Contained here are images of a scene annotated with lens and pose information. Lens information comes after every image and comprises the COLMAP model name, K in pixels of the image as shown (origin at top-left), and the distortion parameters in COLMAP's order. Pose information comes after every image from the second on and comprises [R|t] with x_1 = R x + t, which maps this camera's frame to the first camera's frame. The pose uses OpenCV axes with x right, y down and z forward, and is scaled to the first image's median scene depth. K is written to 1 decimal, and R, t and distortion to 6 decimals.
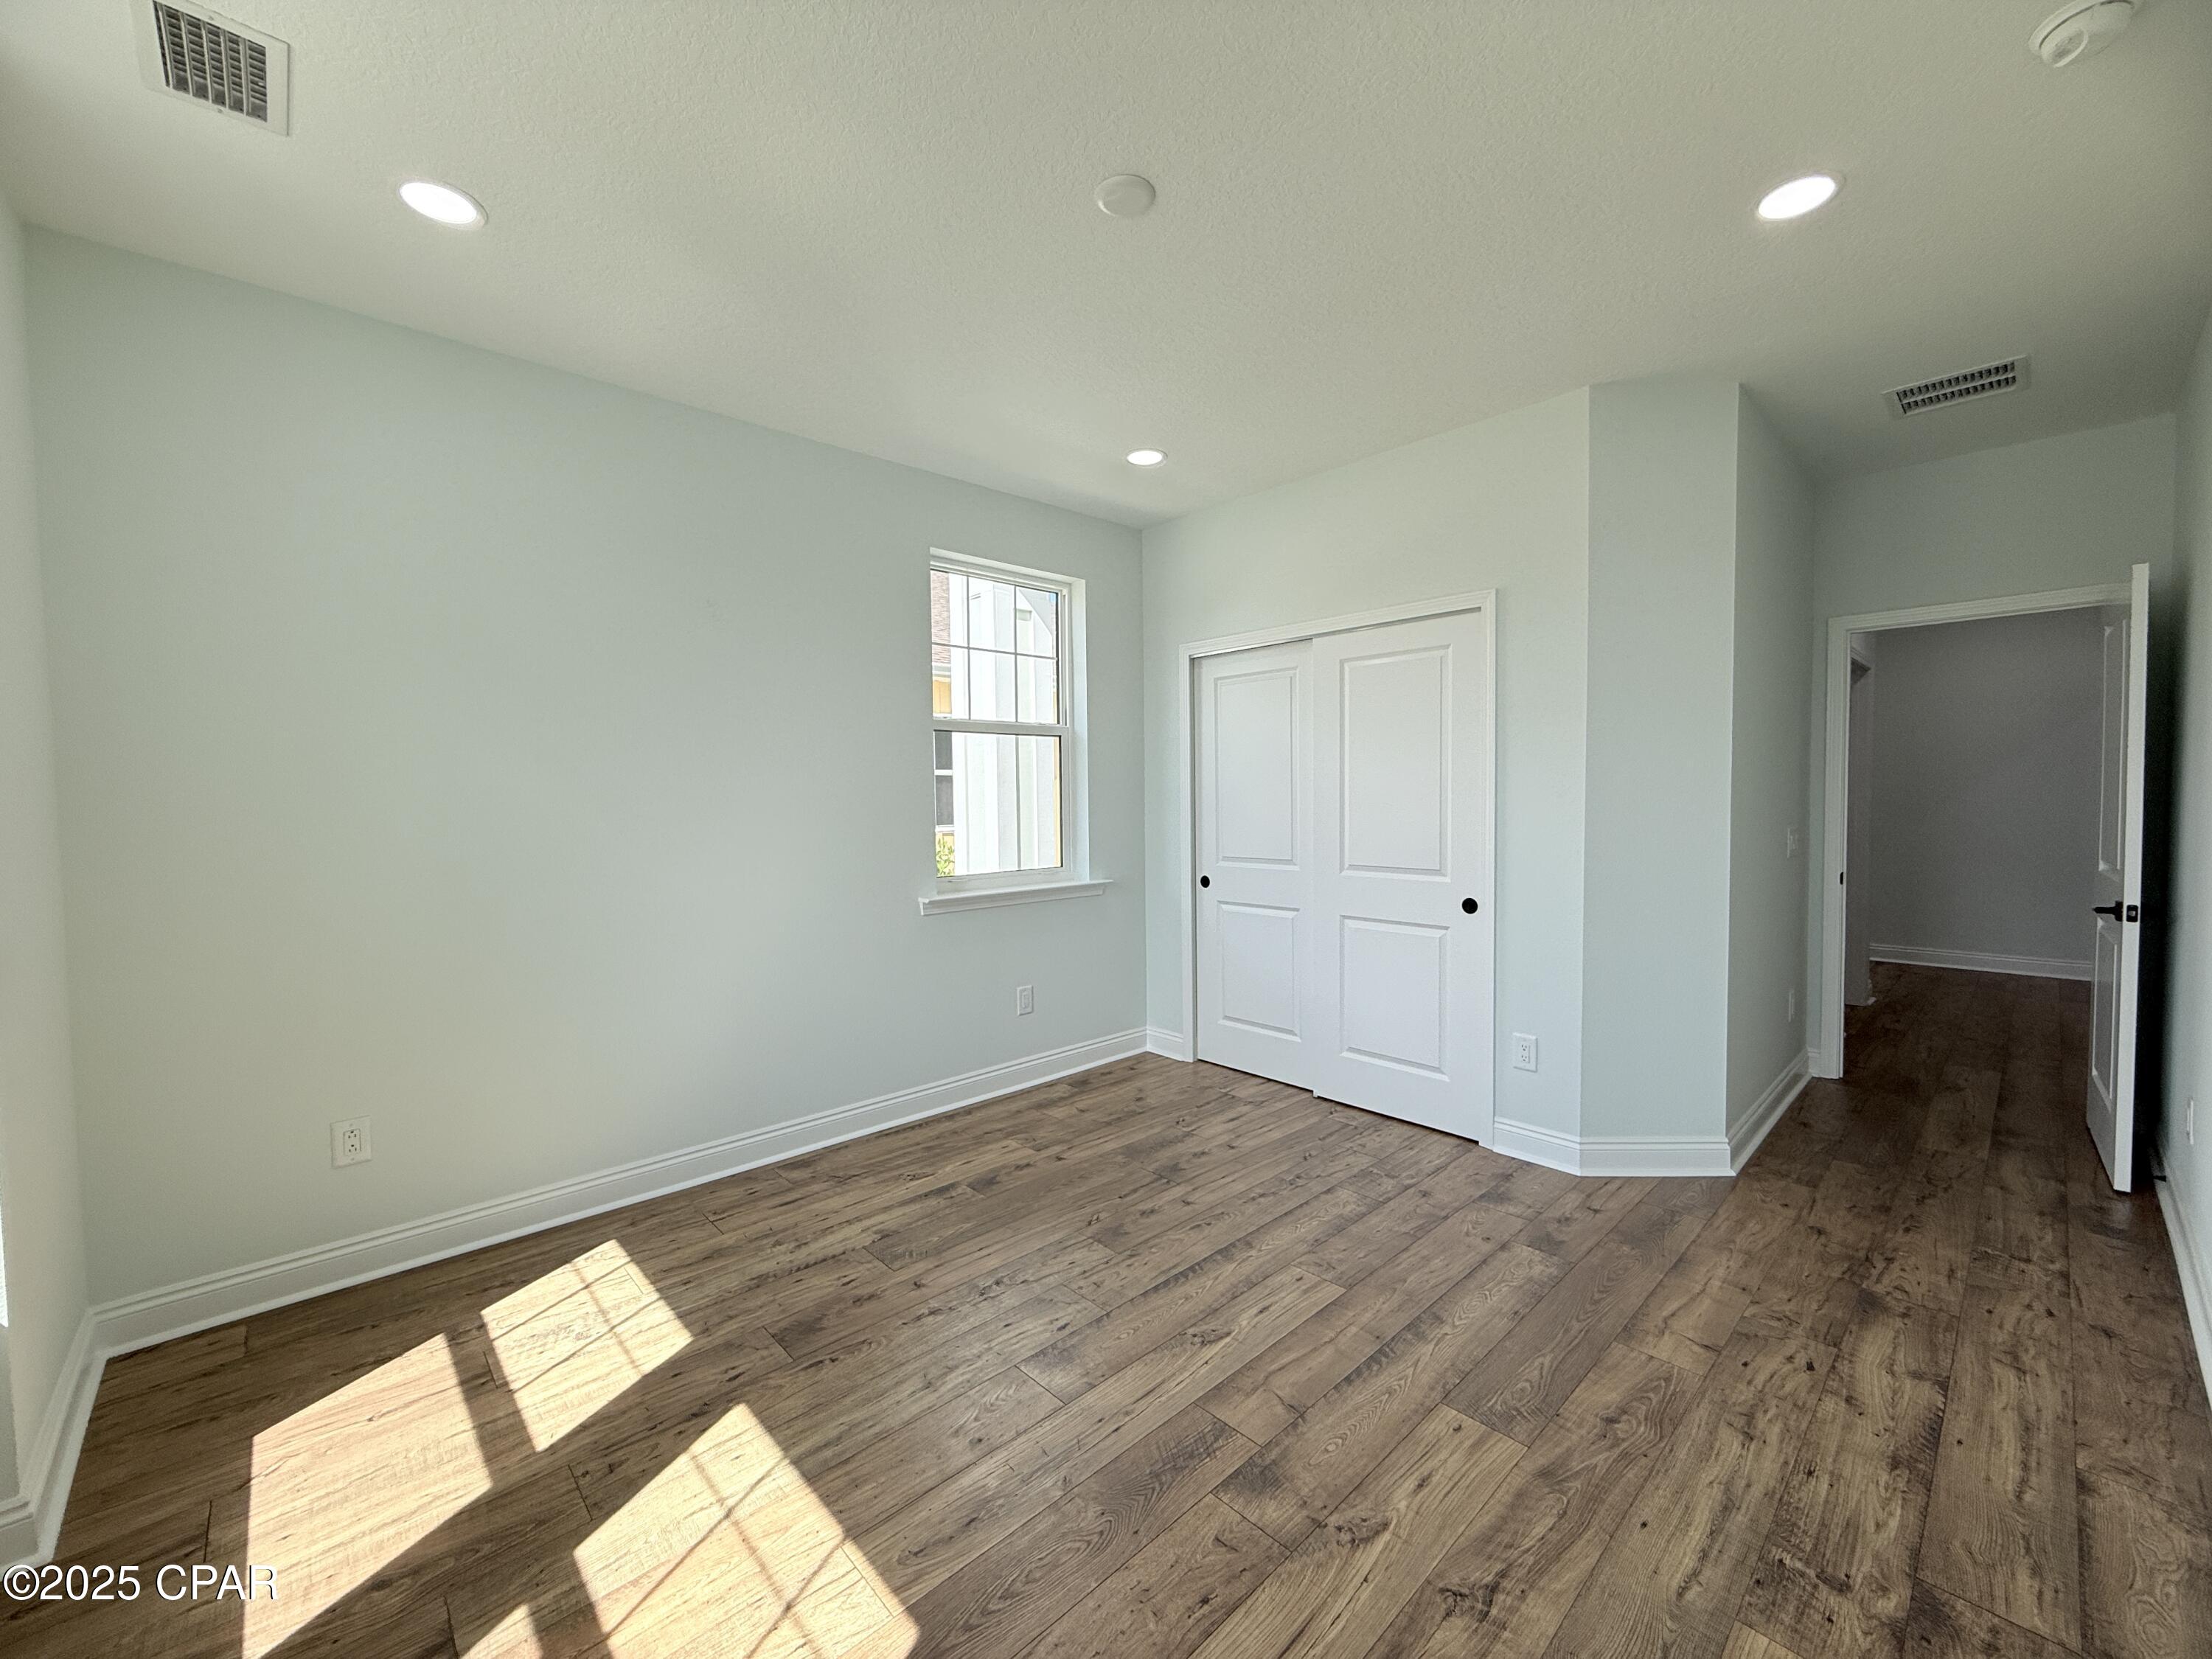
lens RADIAL K [[879.6, 0, 1106.6], [0, 879.6, 836.5], [0, 0, 1]] dist [-0.002819, 0.000697]
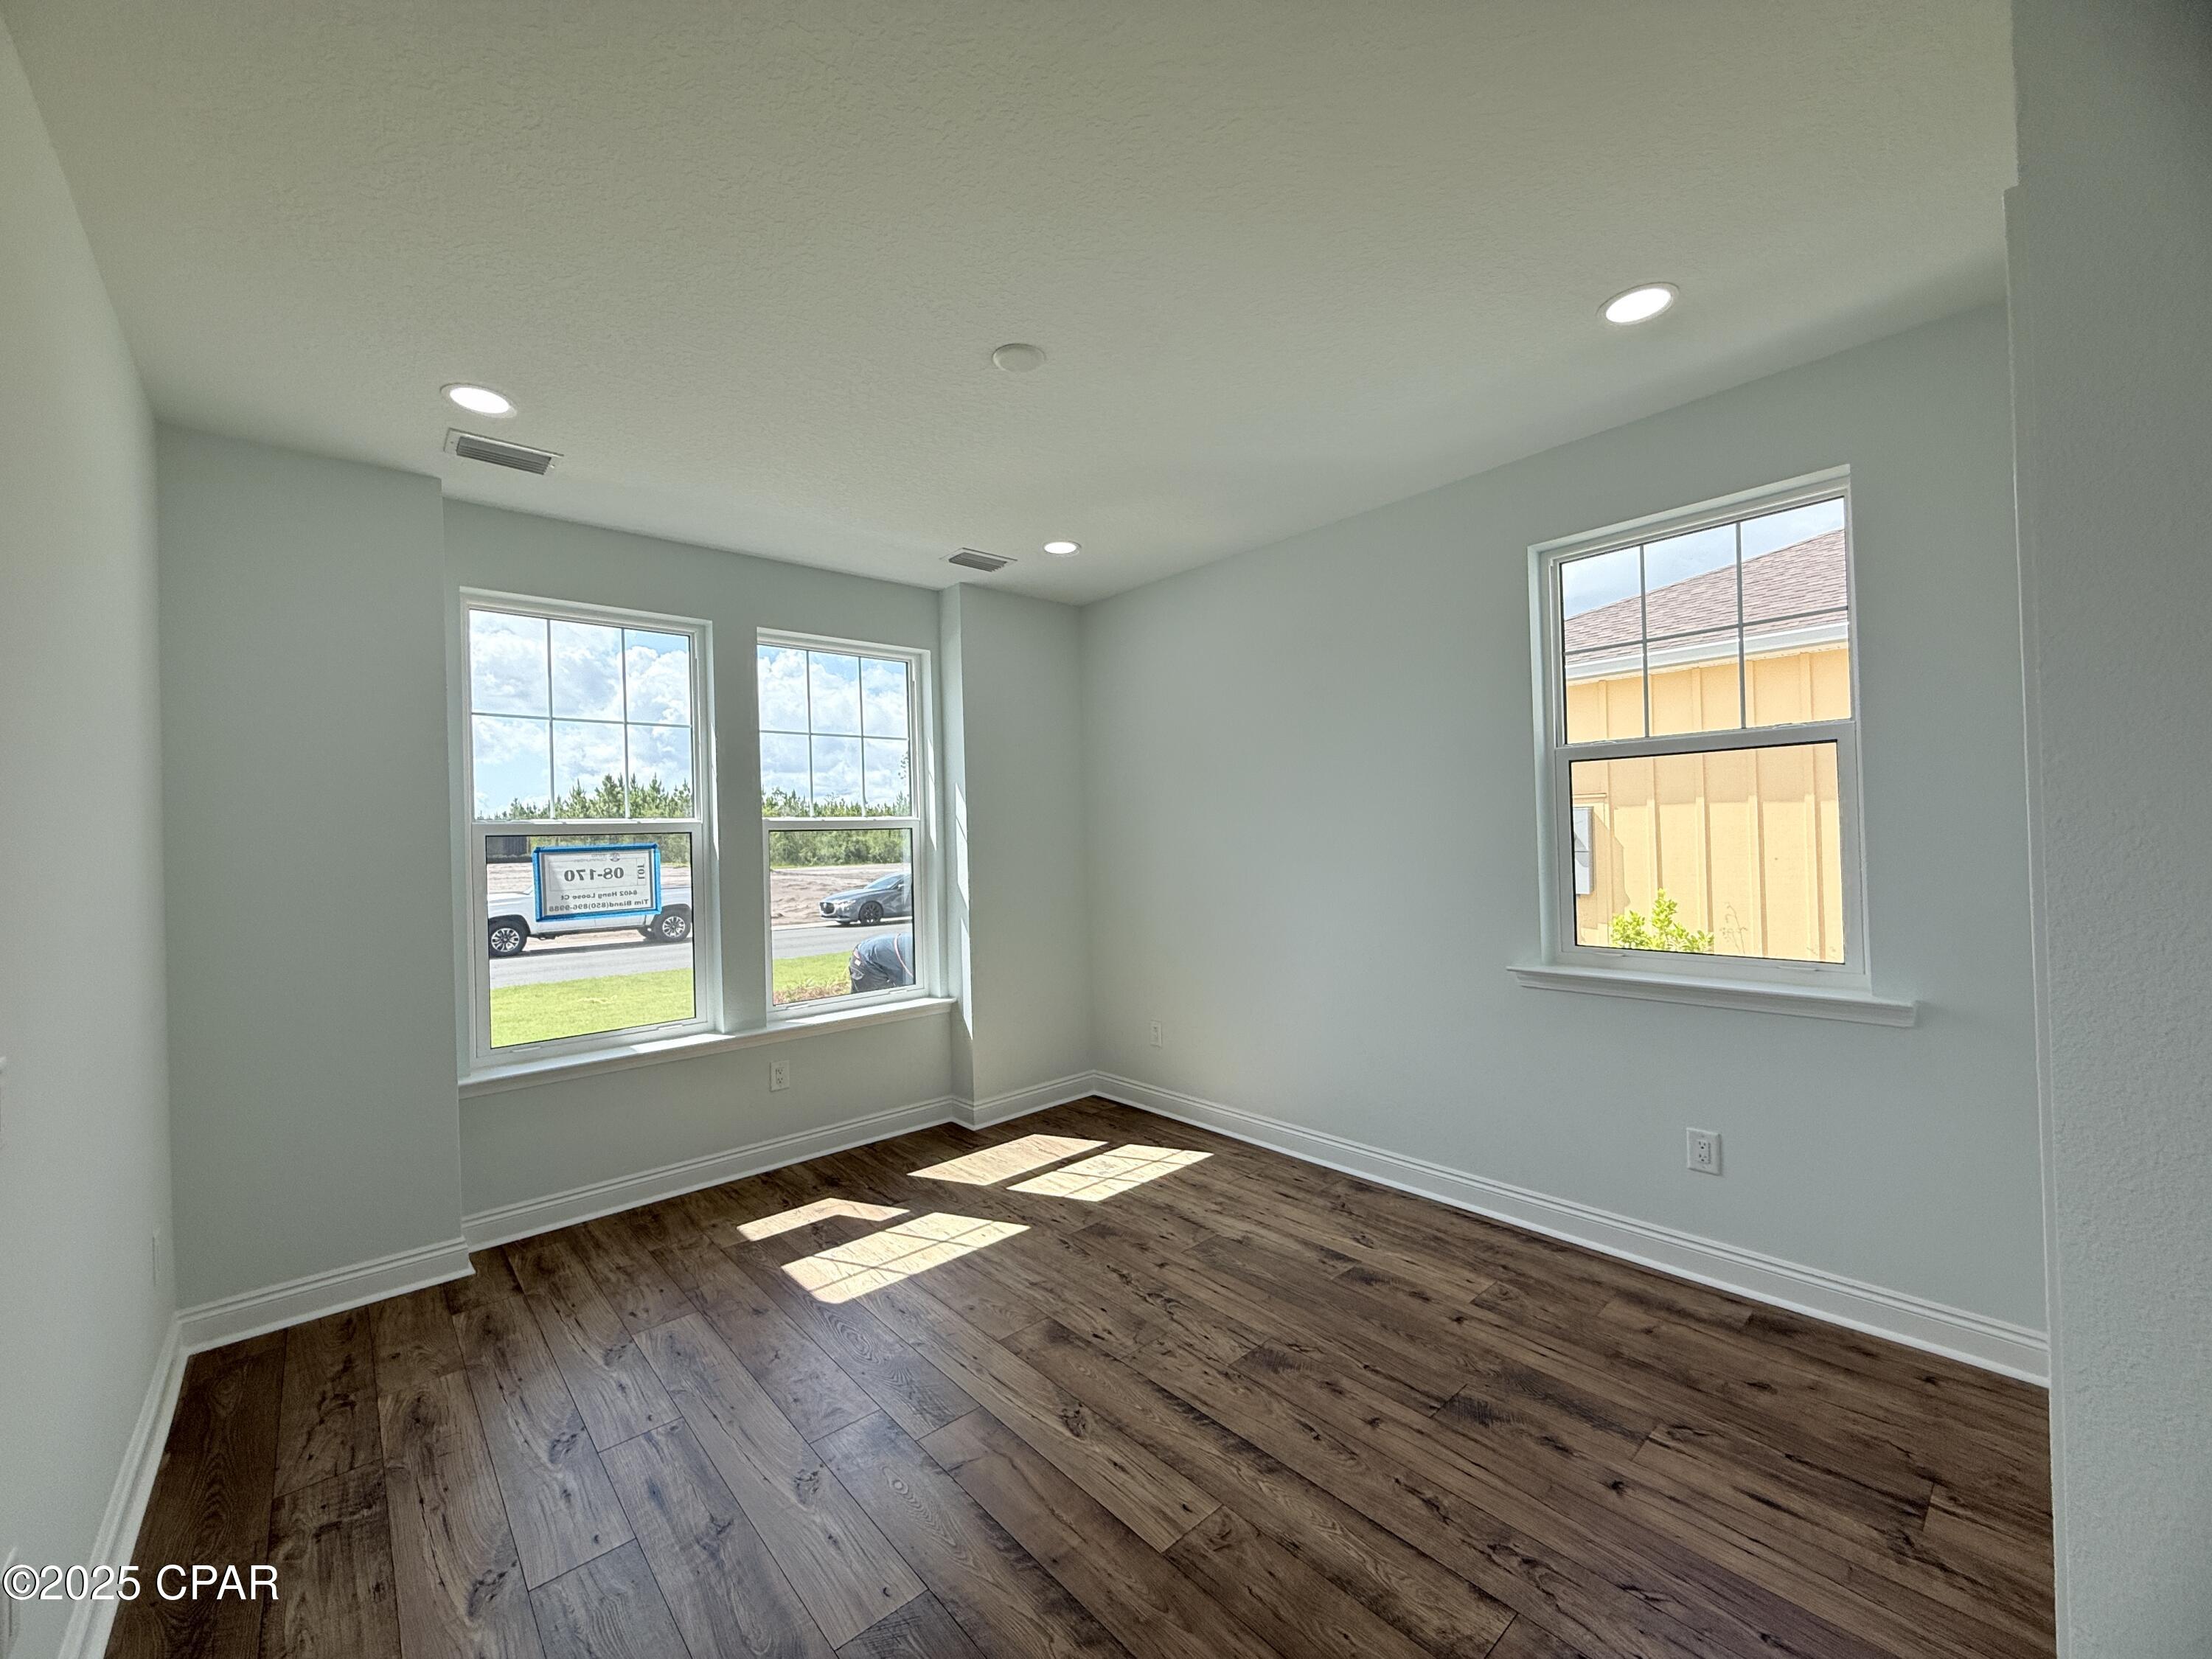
lens RADIAL K [[879.6, 0, 1092.5], [0, 879.6, 826.4], [0, 0, 1]] dist [-0.002819, 0.000697]
pose [[-0.030731, 0.002948, -0.999523, 0.902977], [-0.019221, 0.999809, 0.003539, -0.080135], [0.999343, 0.019321, -0.030668, 0.858436]]
